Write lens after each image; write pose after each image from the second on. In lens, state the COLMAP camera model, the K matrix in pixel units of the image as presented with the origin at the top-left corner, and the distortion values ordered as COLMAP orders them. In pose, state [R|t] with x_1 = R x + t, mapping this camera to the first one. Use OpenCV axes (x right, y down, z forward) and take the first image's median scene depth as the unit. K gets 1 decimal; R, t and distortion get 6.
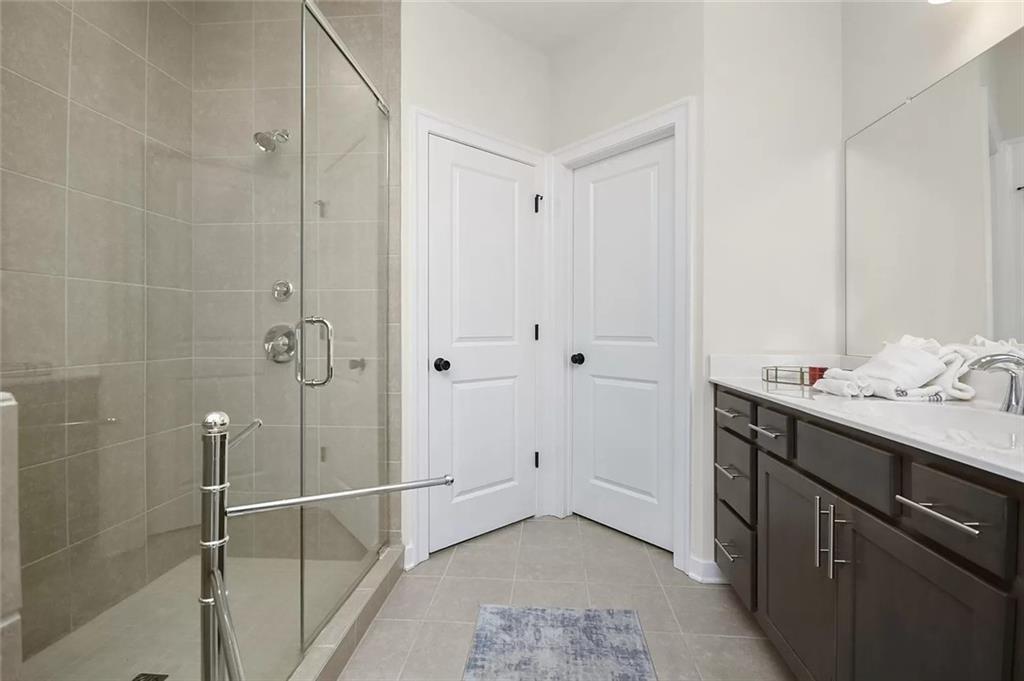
lens RADIAL K [[453.0, 0, 516.6], [0, 453.0, 329.7], [0, 0, 1]] dist [-0.027067, -0.000022]
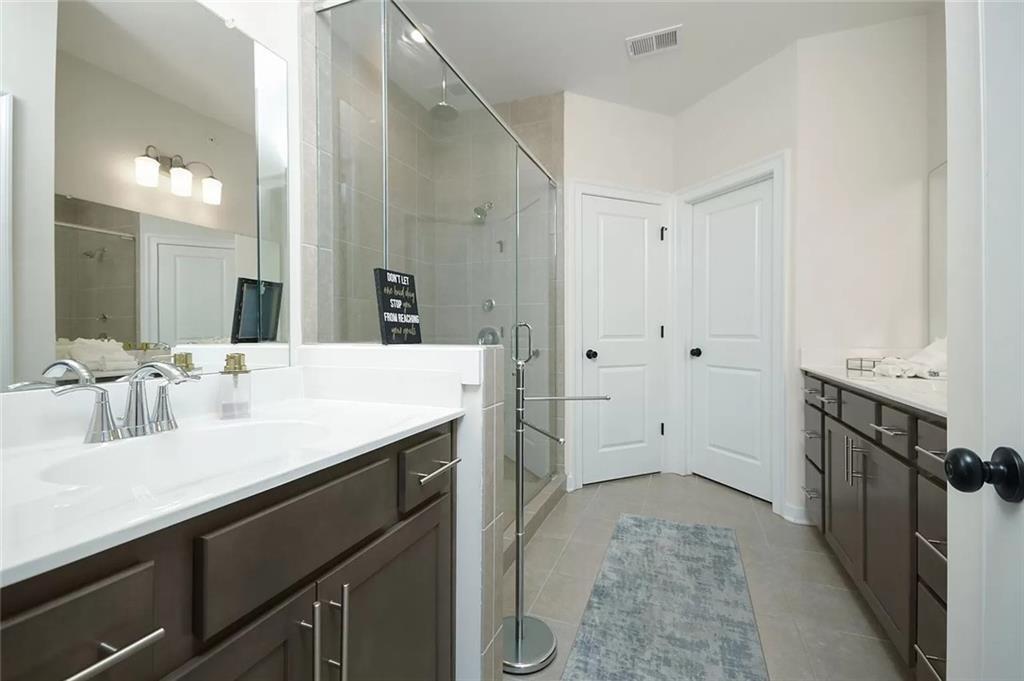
lens RADIAL K [[442.8, 0, 509.6], [0, 442.8, 332.4], [0, 0, 1]] dist [0.002155, 0.000166]
pose [[0.952133, -0.001802, -0.305678, 0.020056], [0.002662, 0.999994, 0.002396, 0.003999], [0.305672, -0.003095, 0.952132, -0.476218]]
